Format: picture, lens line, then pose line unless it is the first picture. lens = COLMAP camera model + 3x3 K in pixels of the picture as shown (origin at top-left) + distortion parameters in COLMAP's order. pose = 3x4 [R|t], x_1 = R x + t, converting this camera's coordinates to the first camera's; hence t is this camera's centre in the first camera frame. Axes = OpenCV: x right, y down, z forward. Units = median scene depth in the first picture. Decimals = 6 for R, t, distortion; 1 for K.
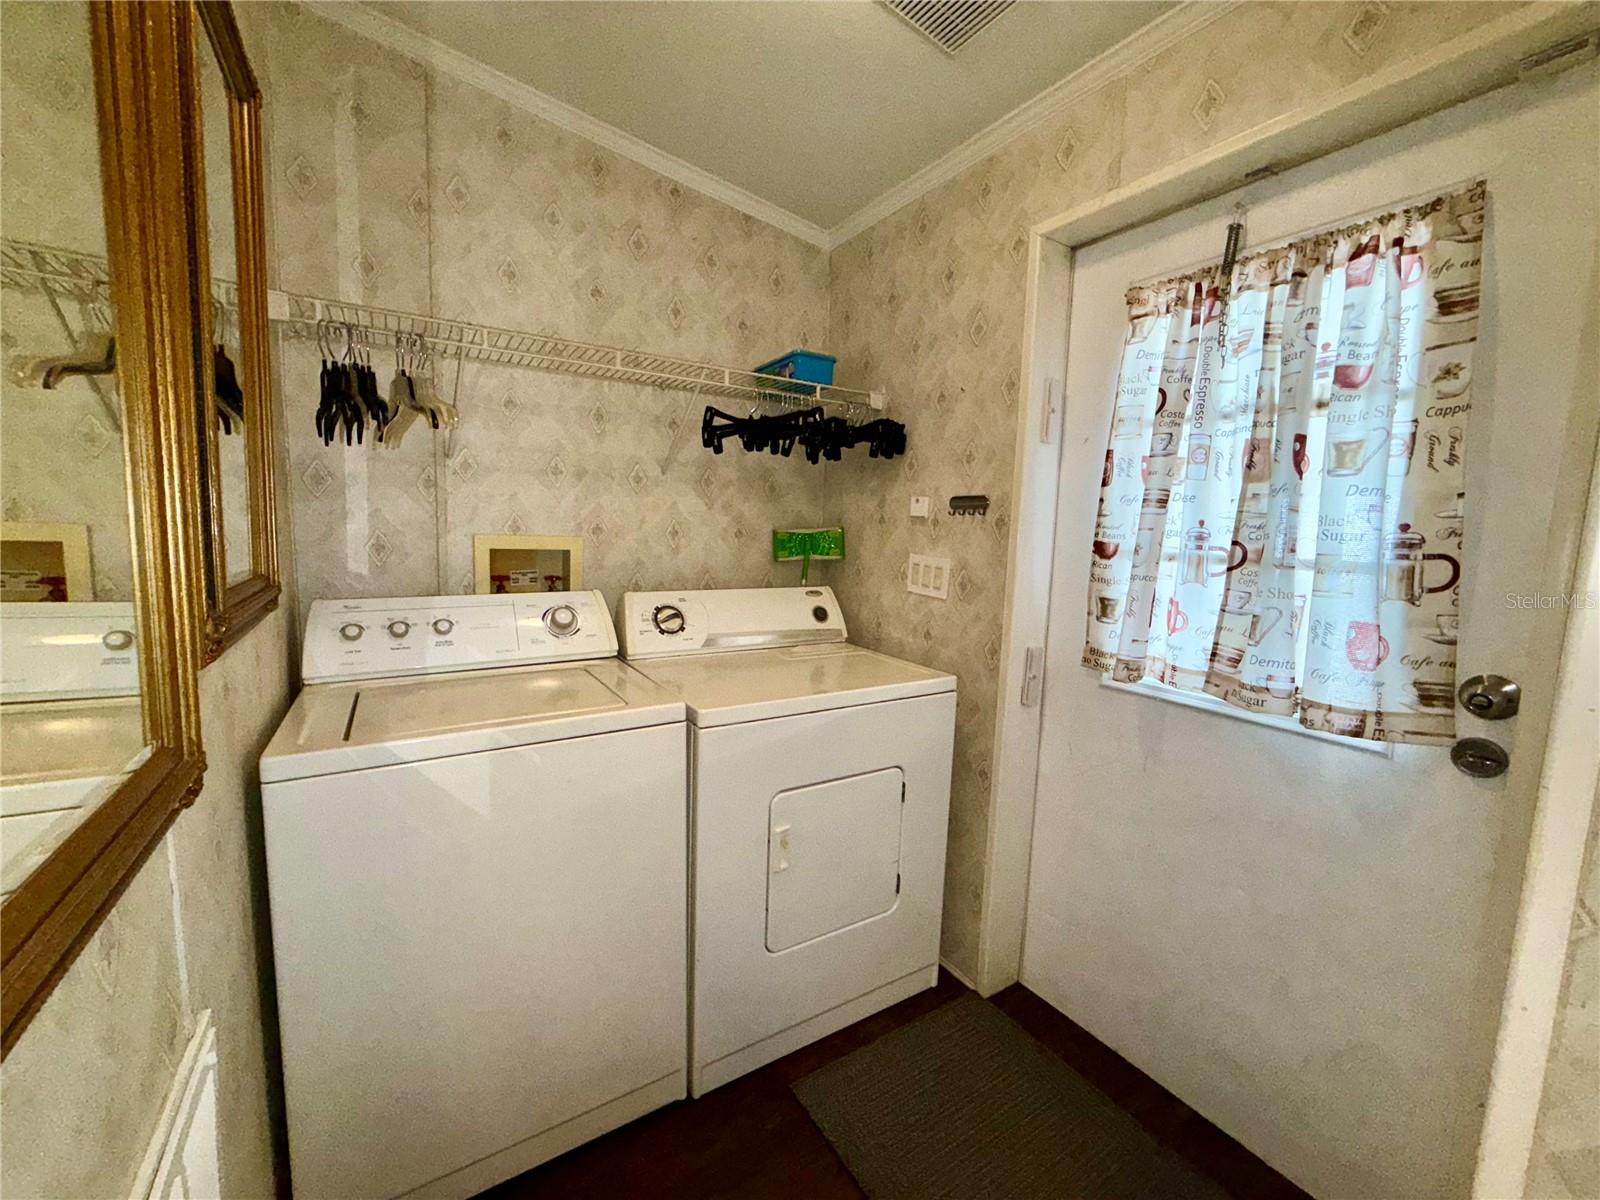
lens RADIAL K [[641.9, 0, 784.9], [0, 641.9, 600.4], [0, 0, 1]] dist [-0.001169, -0.000505]
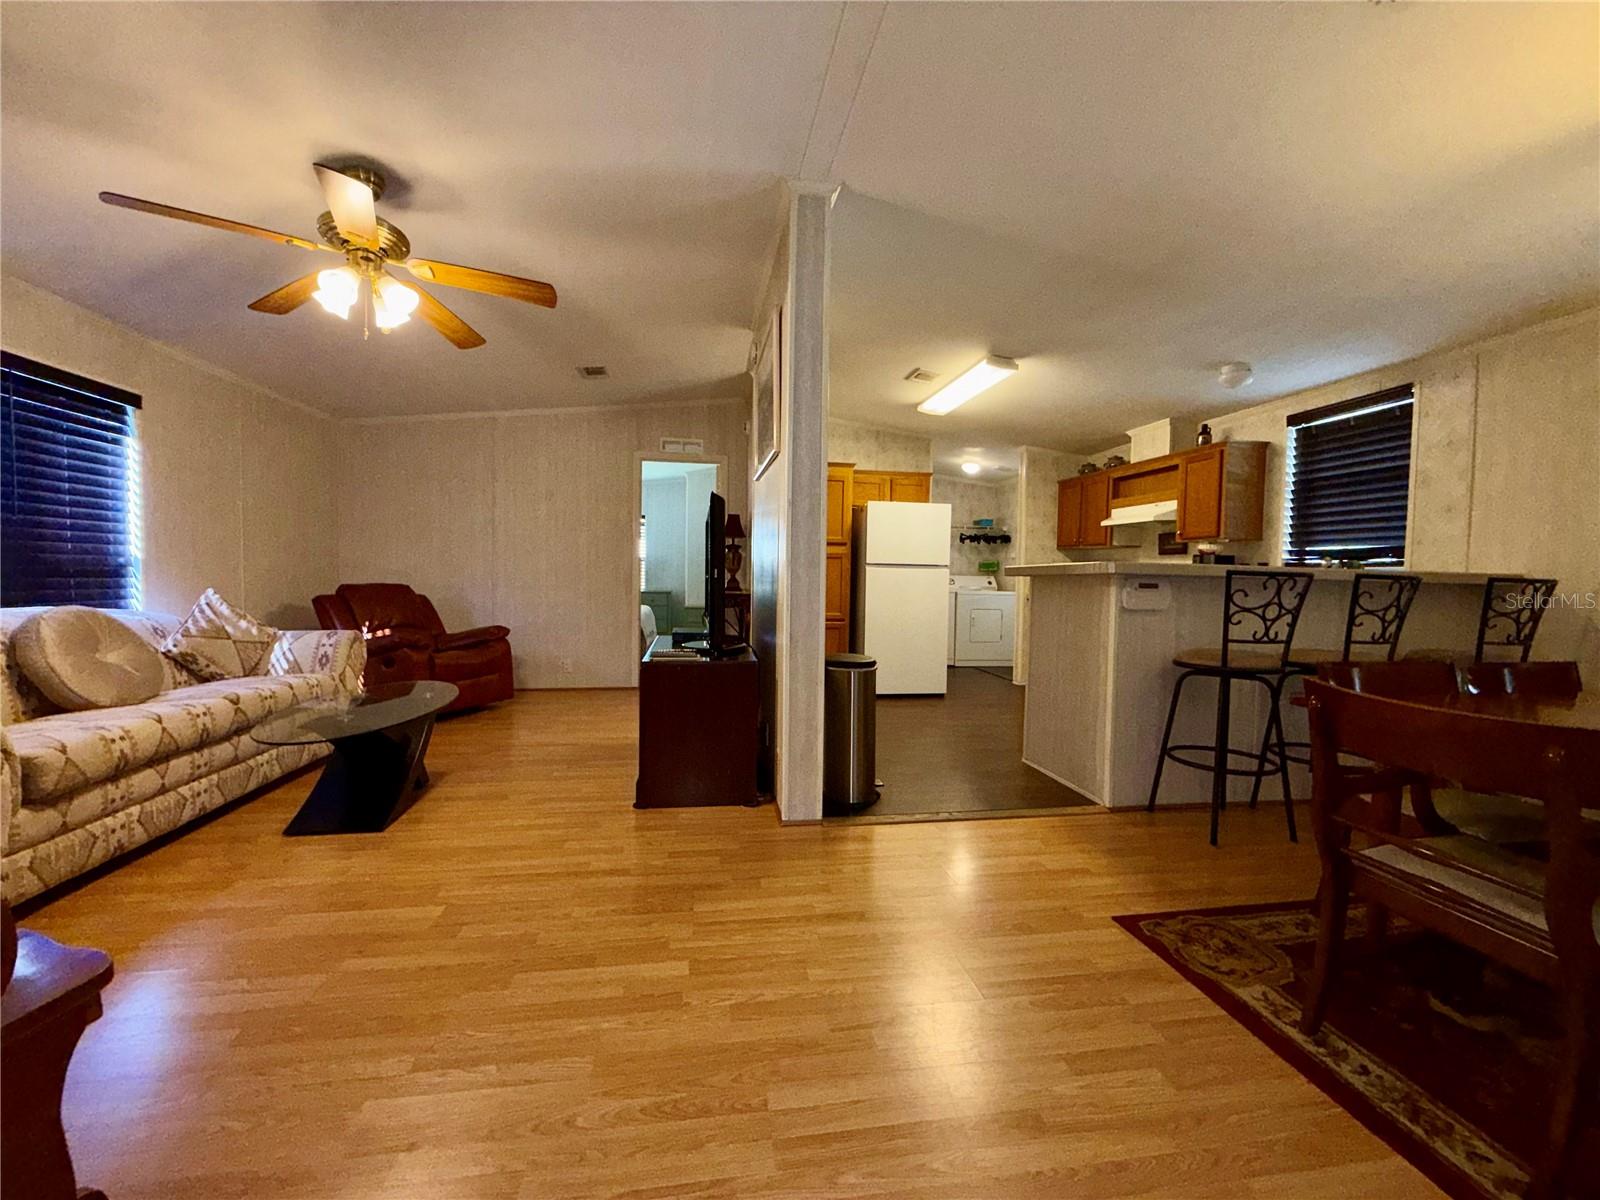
lens RADIAL K [[641.9, 0, 793.2], [0, 641.9, 599.4], [0, 0, 1]] dist [-0.001169, -0.000505]
pose [[0.921501, 0.002739, -0.388367, 0.511083], [-0.036050, 0.996261, -0.078511, 0.516547], [0.386700, 0.086349, 0.918154, -3.331674]]
